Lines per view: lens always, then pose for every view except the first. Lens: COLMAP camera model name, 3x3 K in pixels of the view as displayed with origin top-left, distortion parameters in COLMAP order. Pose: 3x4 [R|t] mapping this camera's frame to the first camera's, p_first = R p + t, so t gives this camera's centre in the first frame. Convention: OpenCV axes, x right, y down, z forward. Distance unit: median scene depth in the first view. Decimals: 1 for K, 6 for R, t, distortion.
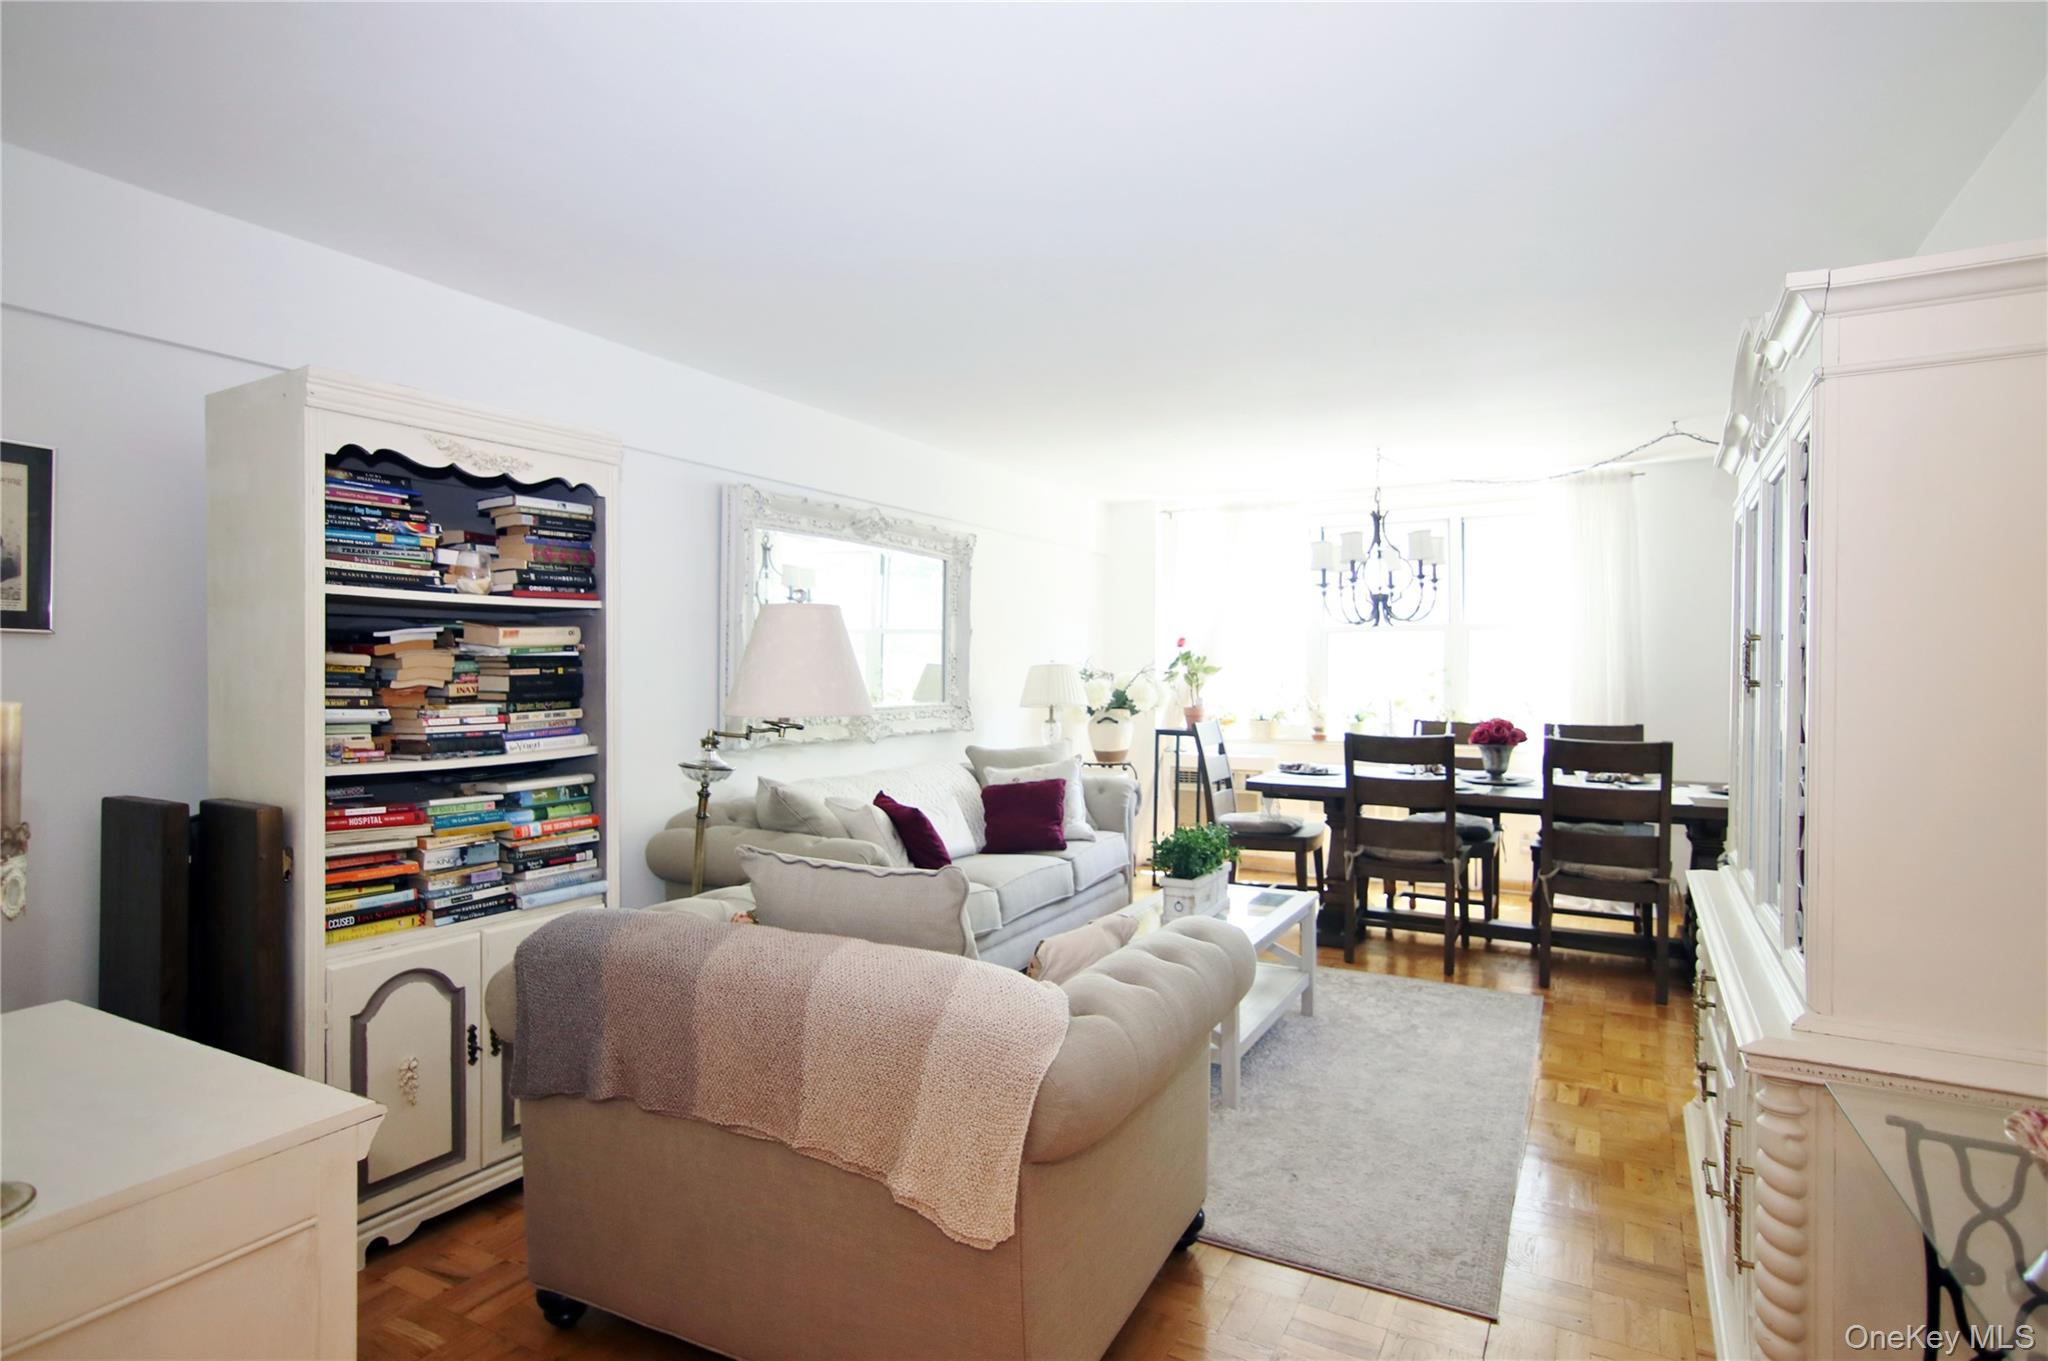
lens RADIAL K [[1050.6, 0, 1027.9], [0, 1050.6, 672.4], [0, 0, 1]] dist [-0.003762, -0.000655]
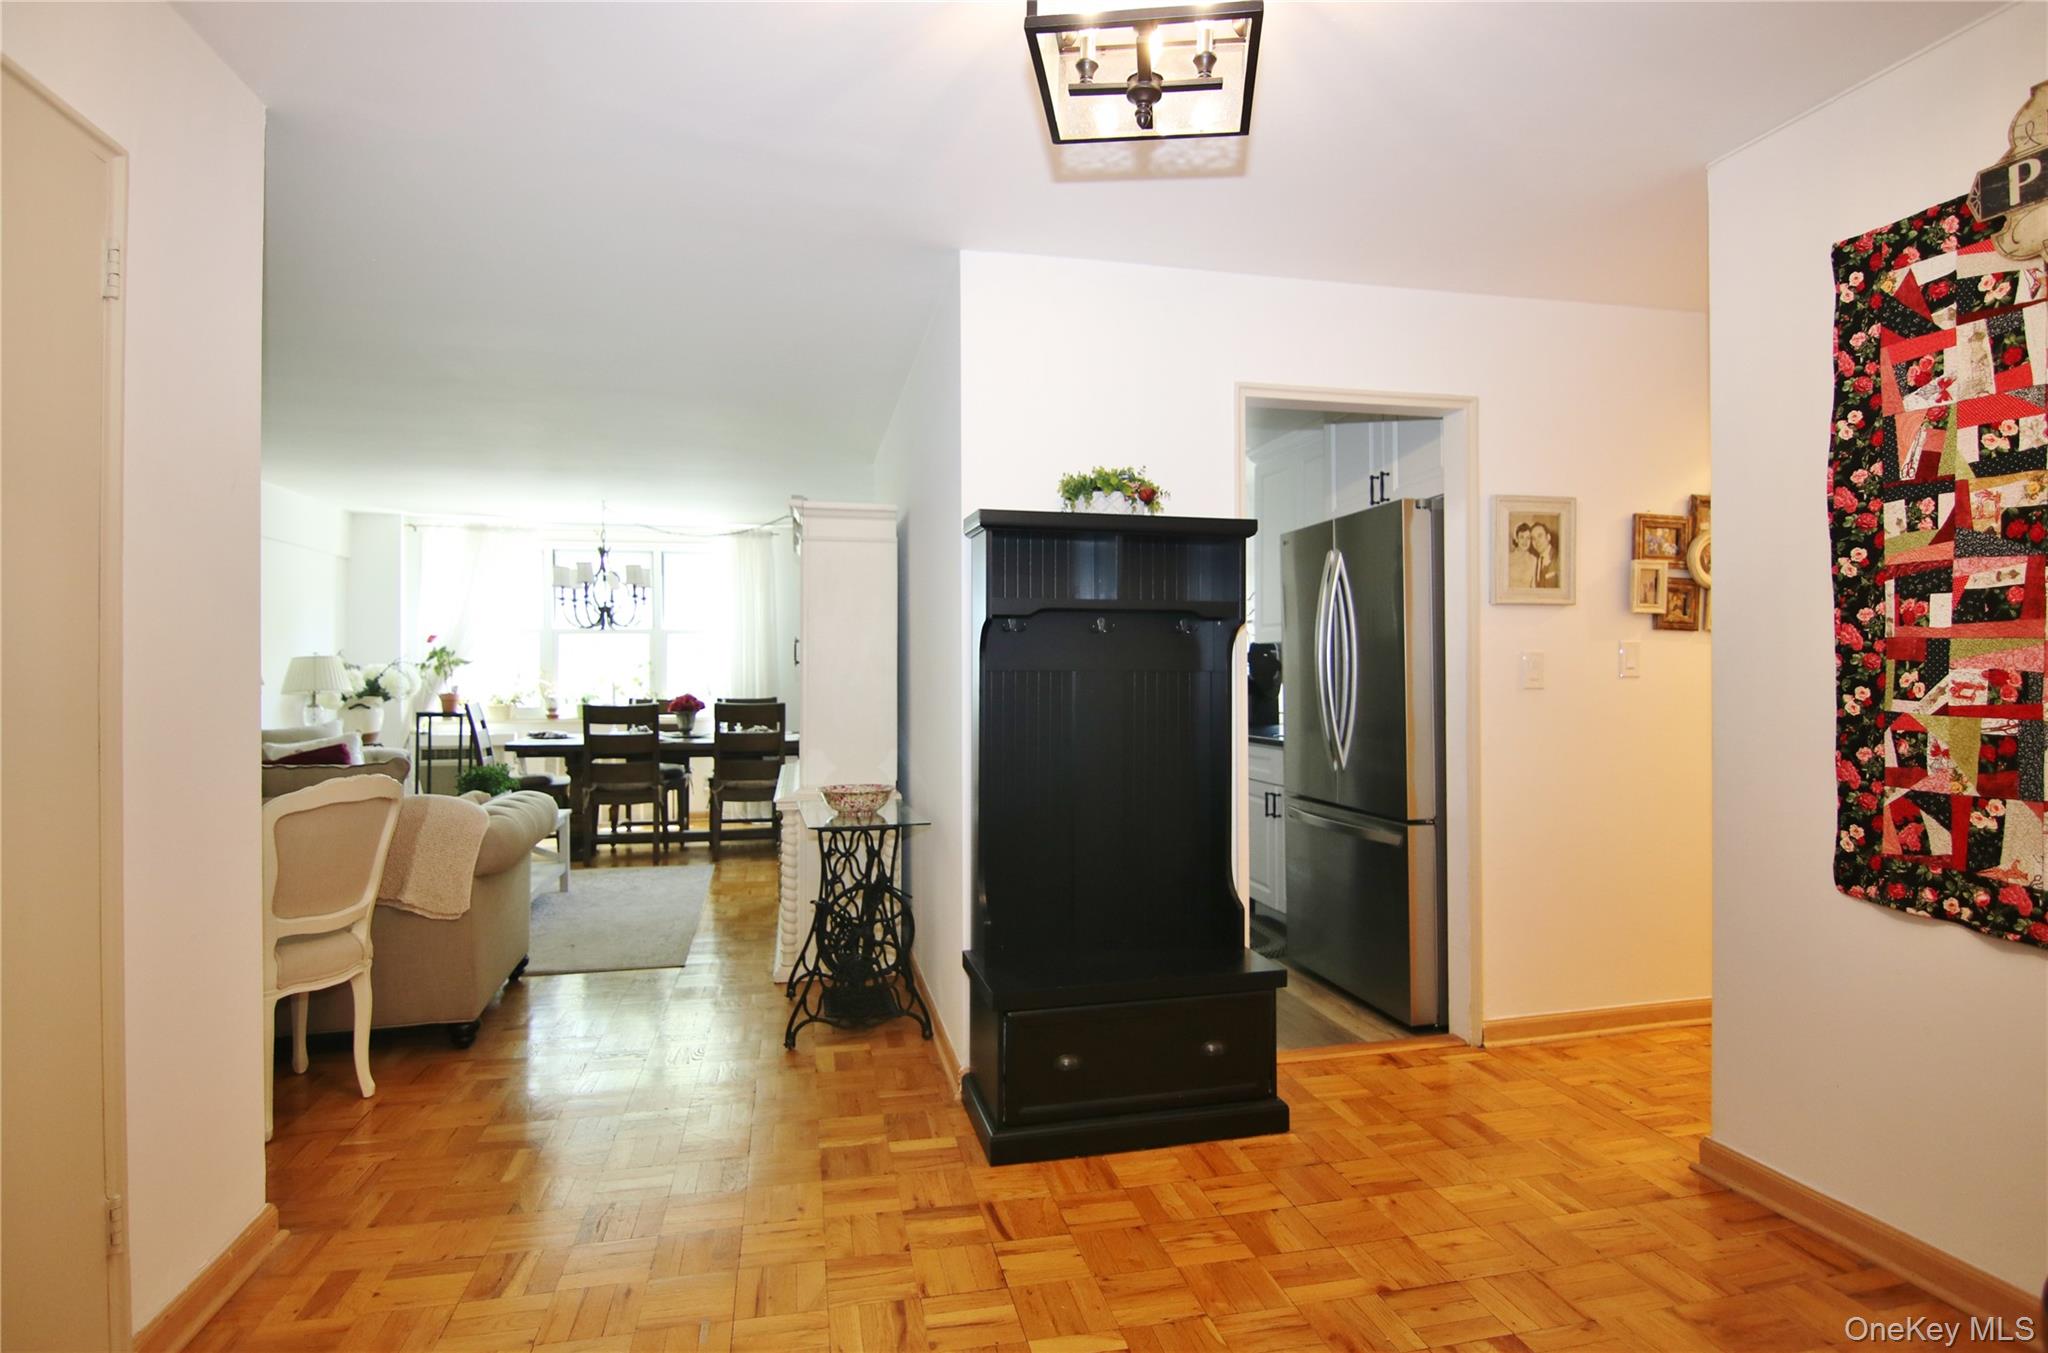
lens RADIAL K [[1050.6, 0, 1027.9], [0, 1050.6, 668.4], [0, 0, 1]] dist [-0.003762, -0.000655]
pose [[0.745047, -0.002617, 0.667007, -0.180021], [0.005001, 0.999986, -0.001664, 0.012757], [-0.666993, 0.004576, 0.745050, -0.419896]]
